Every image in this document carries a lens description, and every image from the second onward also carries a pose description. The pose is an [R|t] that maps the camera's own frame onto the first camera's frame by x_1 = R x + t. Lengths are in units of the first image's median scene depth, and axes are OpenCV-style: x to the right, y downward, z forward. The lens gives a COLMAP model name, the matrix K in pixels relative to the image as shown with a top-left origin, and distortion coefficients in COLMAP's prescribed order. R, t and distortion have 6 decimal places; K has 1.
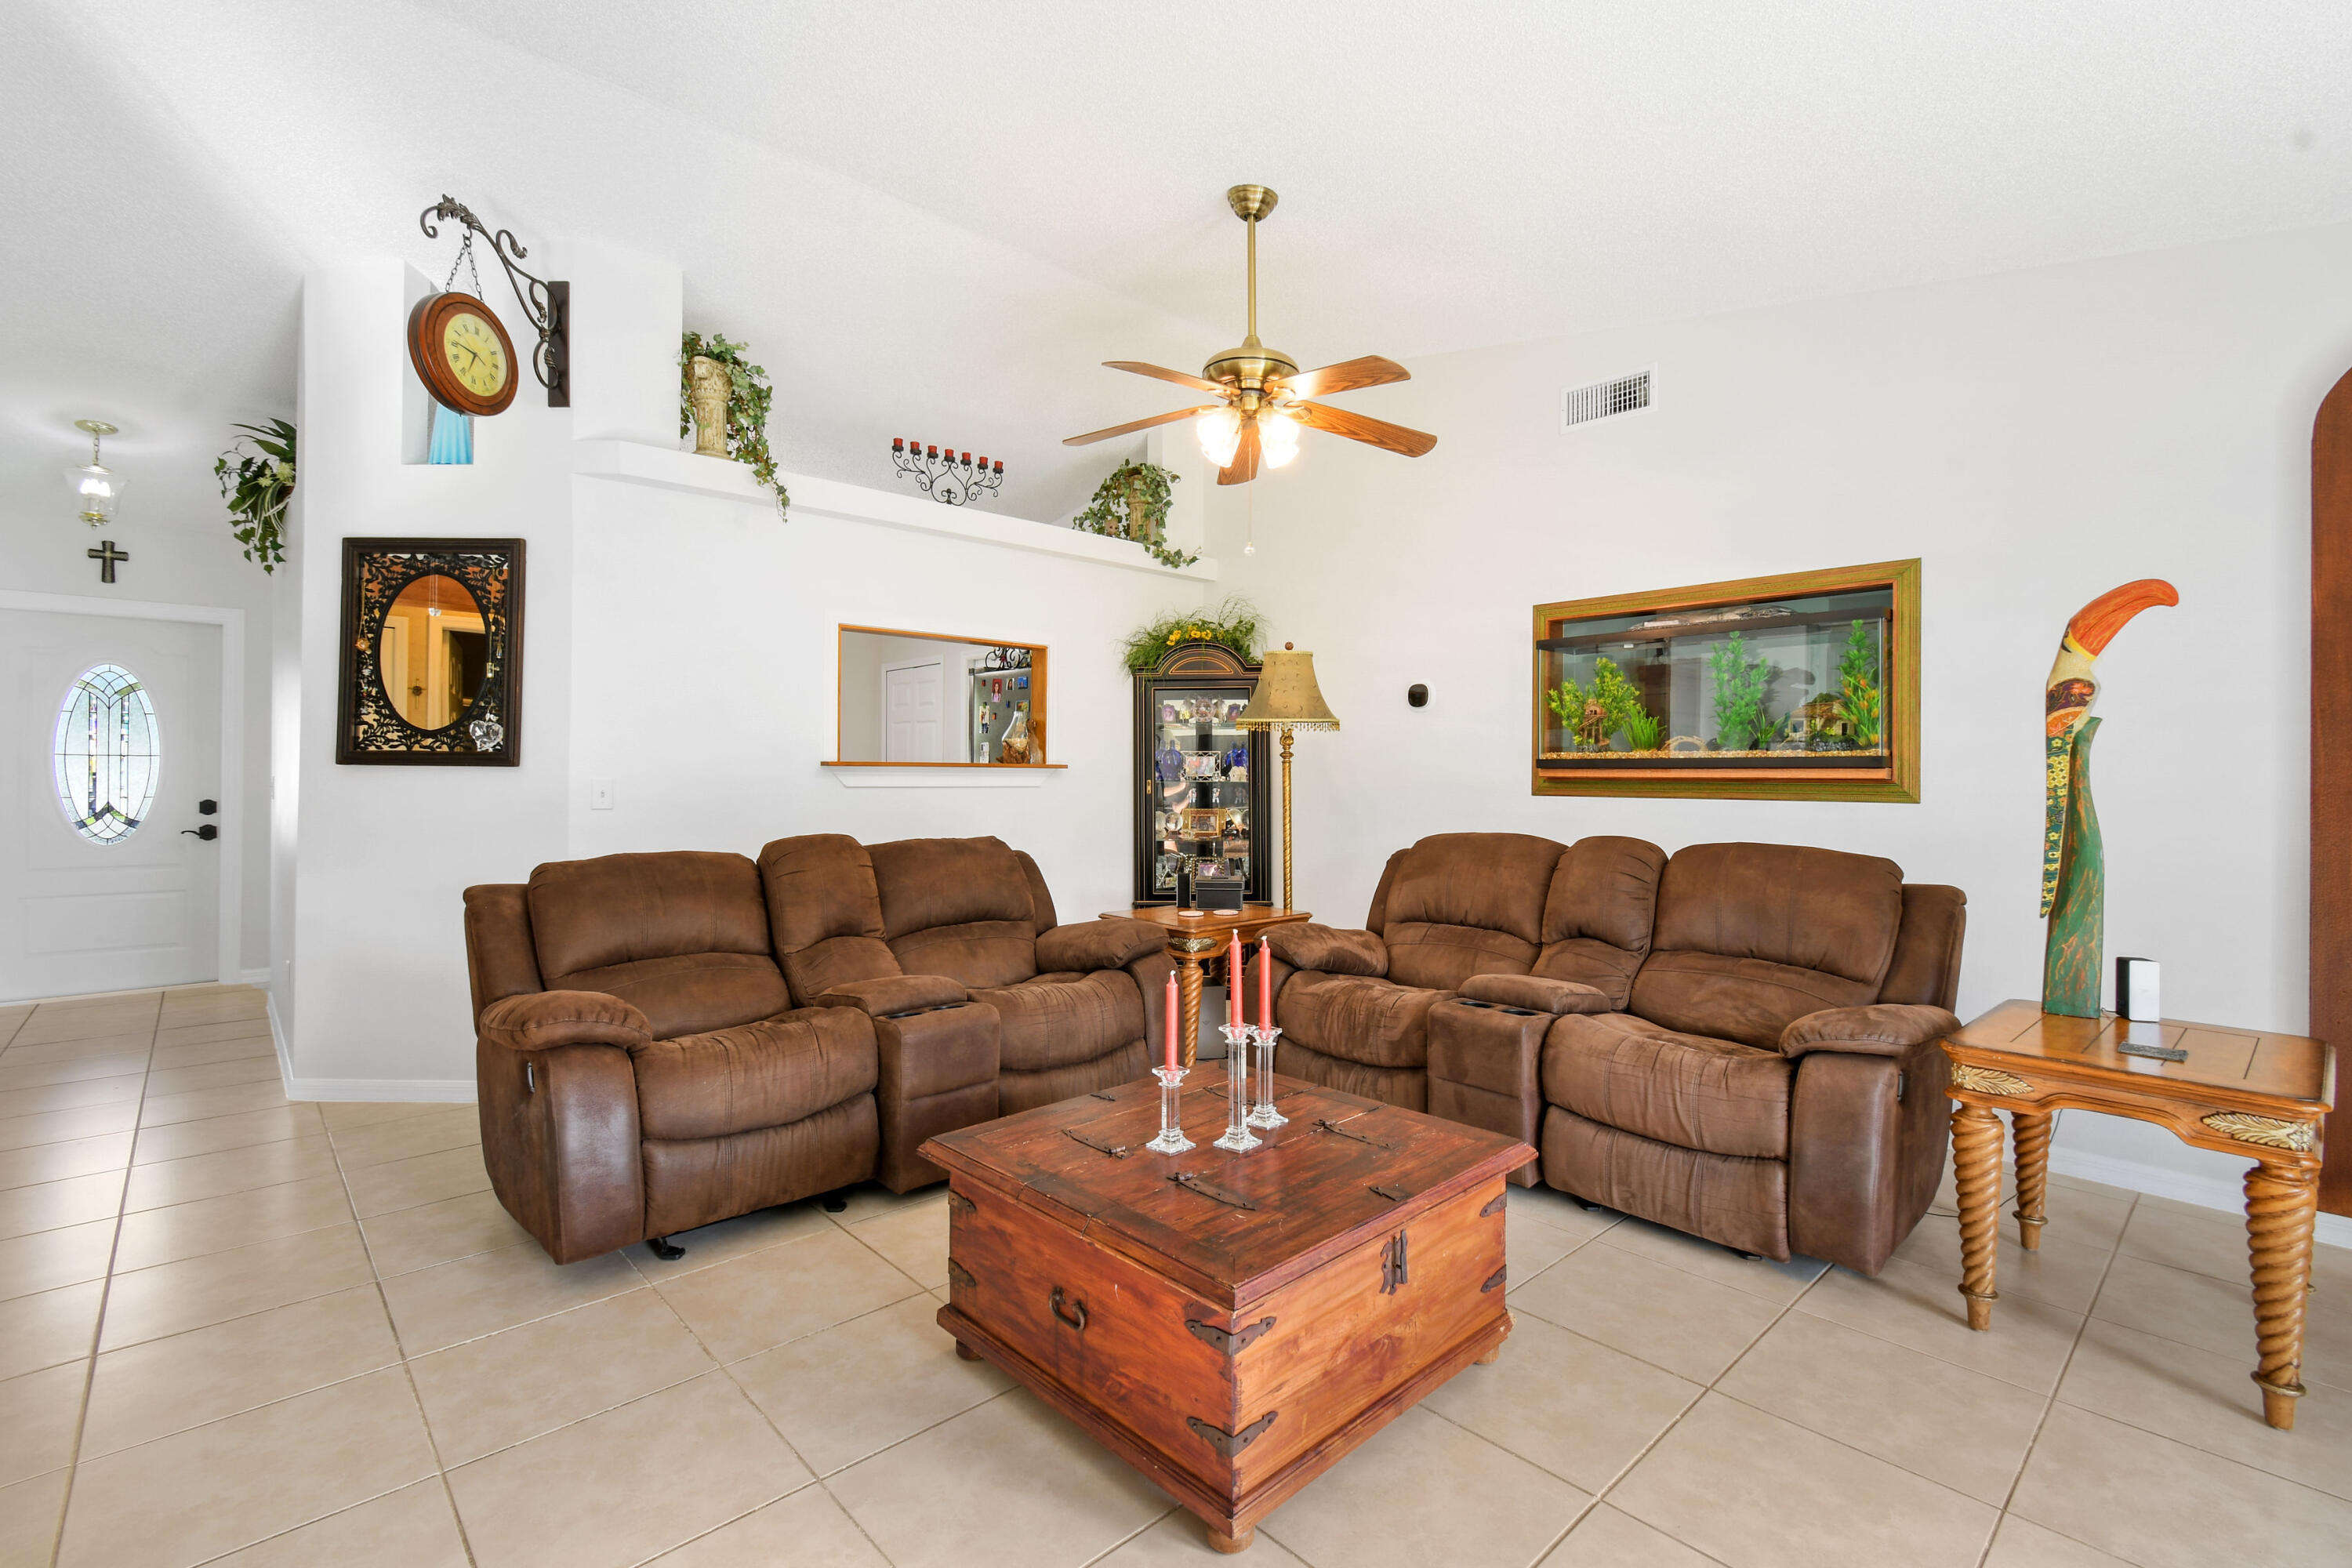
lens RADIAL K [[1040.9, 0, 1194.2], [0, 1040.9, 769.9], [0, 0, 1]] dist [0.010007, -0.013195]
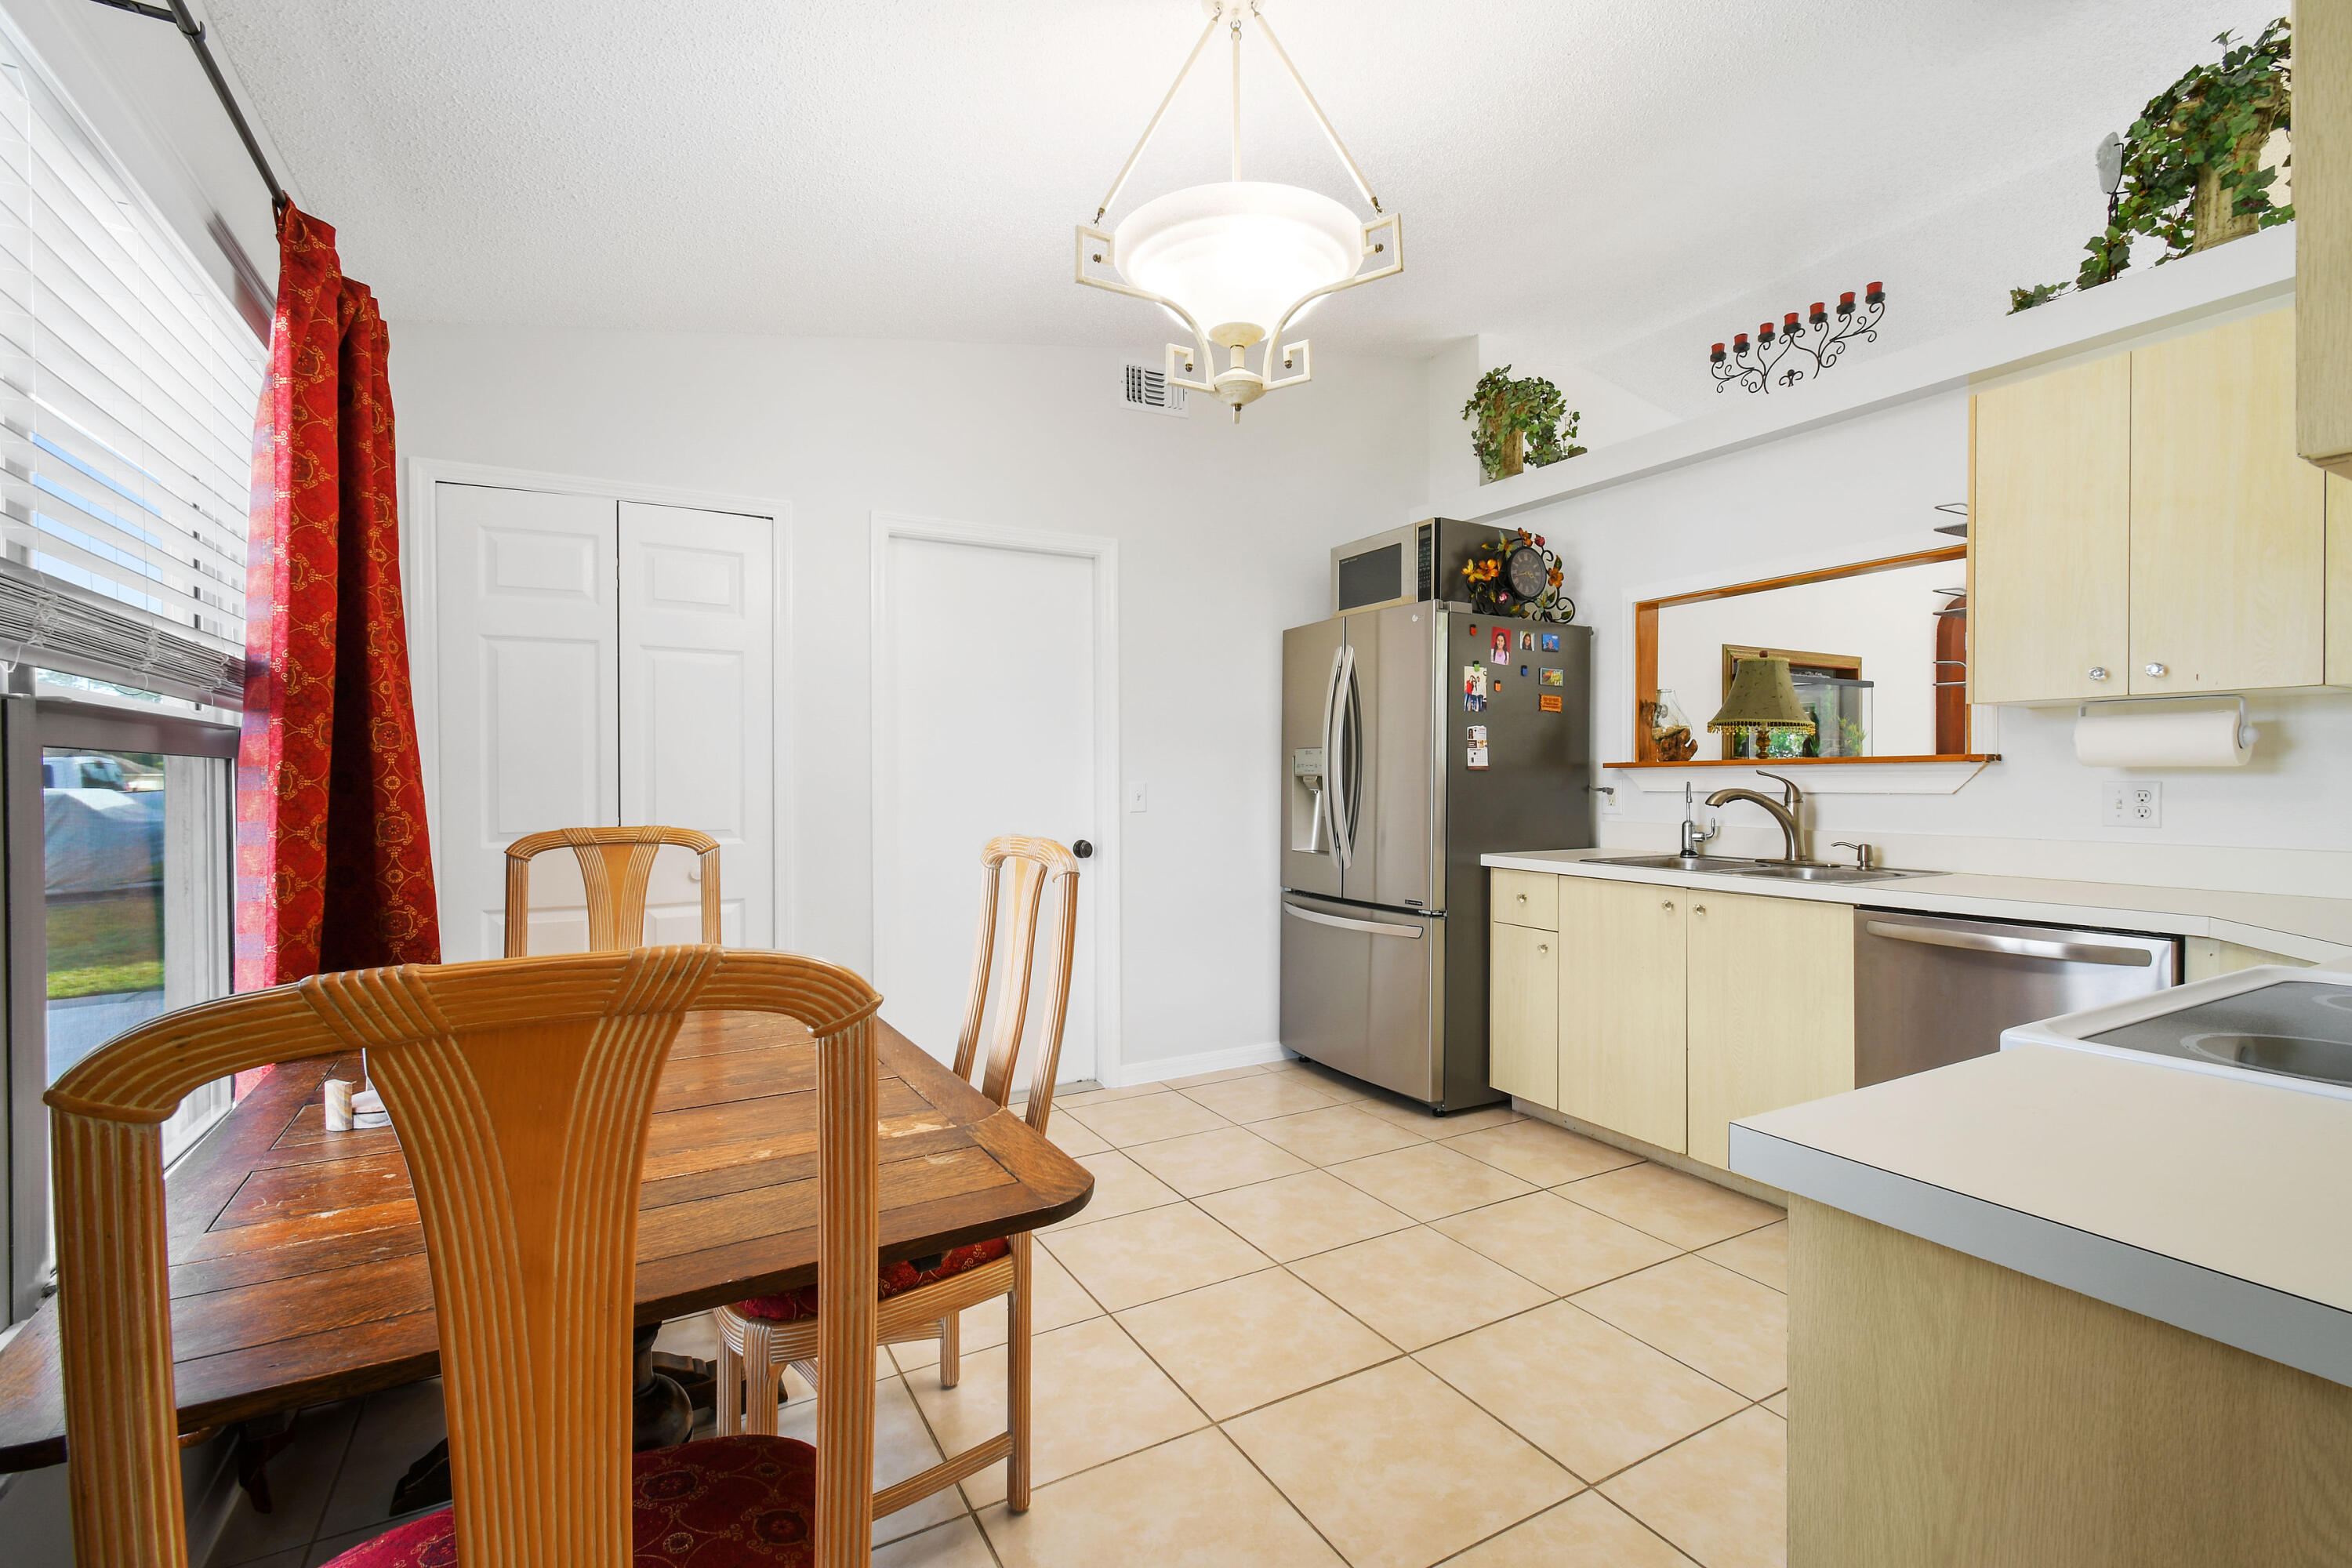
lens RADIAL K [[1040.9, 0, 1177.8], [0, 1040.9, 784.8], [0, 0, 1]] dist [0.010007, -0.013195]
pose [[-0.222806, 0.010671, -0.974804, 0.671414], [0.004831, 0.999940, 0.009842, 0.003662], [0.974851, -0.002516, -0.222844, 0.912812]]
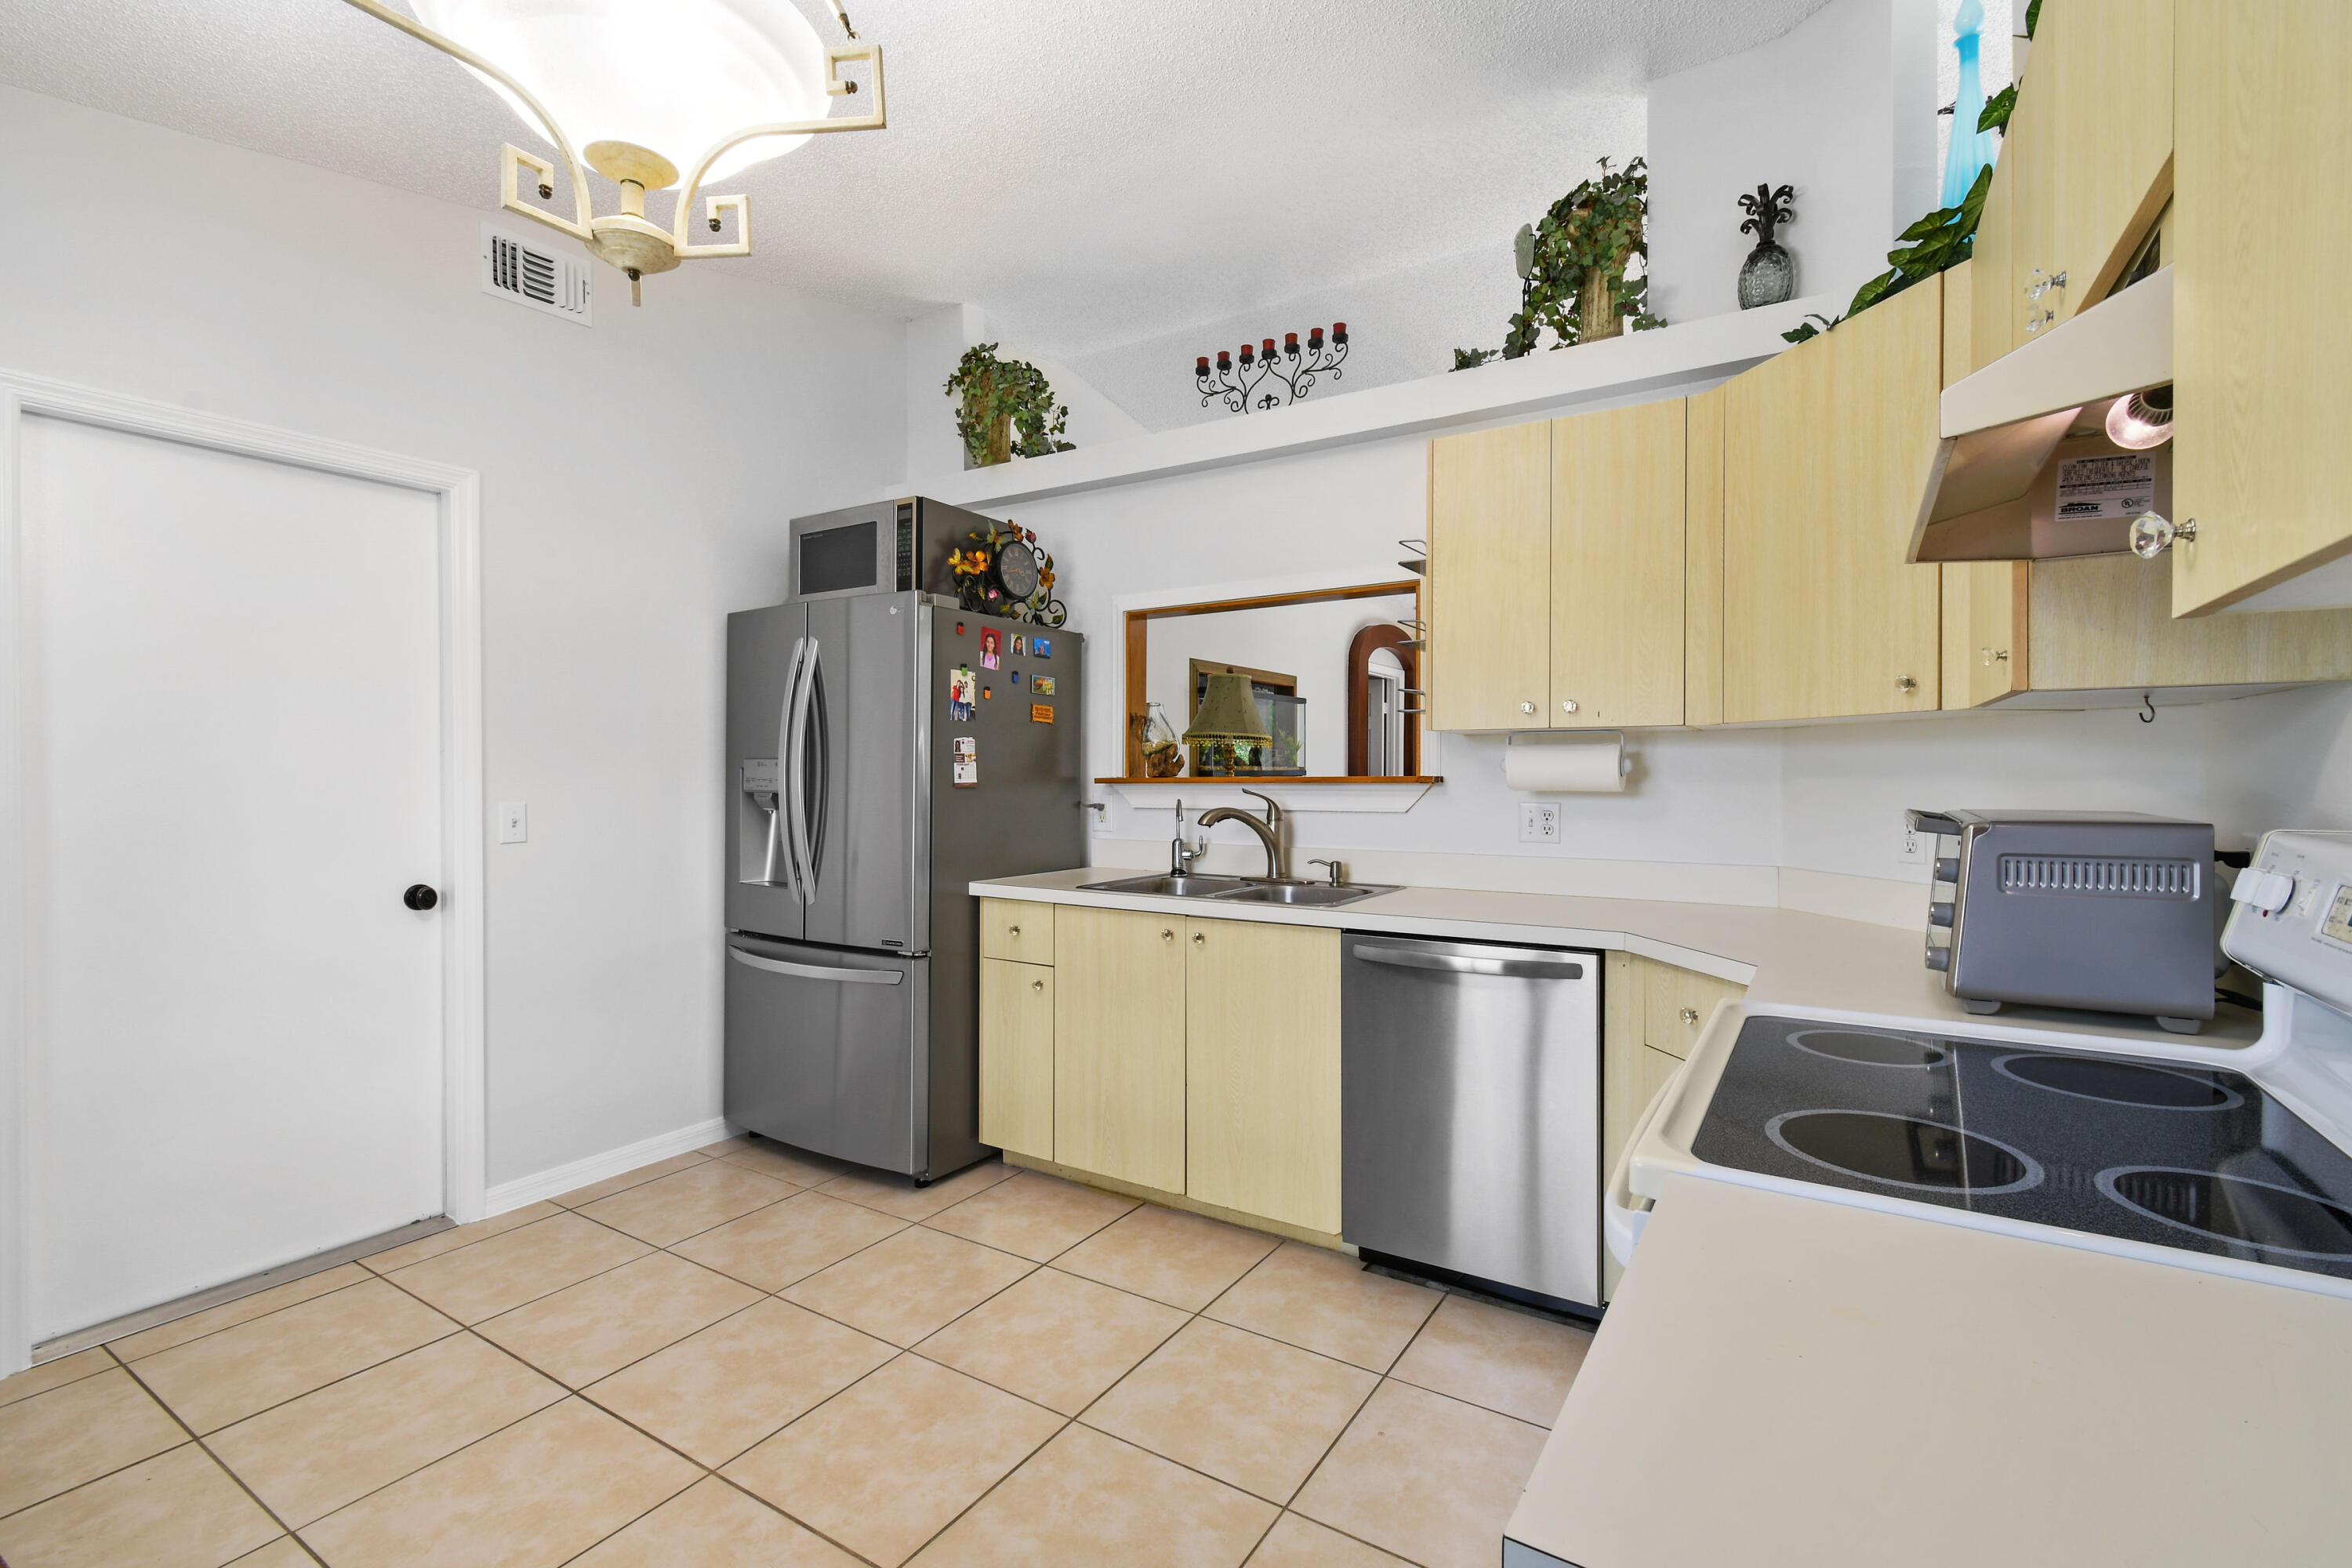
lens RADIAL K [[1040.9, 0, 1196.0], [0, 1040.9, 773.3], [0, 0, 1]] dist [0.010007, -0.013195]
pose [[0.284027, 0.003759, -0.958809, 0.539041], [0.002736, 0.999985, 0.004731, -0.014288], [0.958812, -0.003967, 0.284012, 0.907252]]
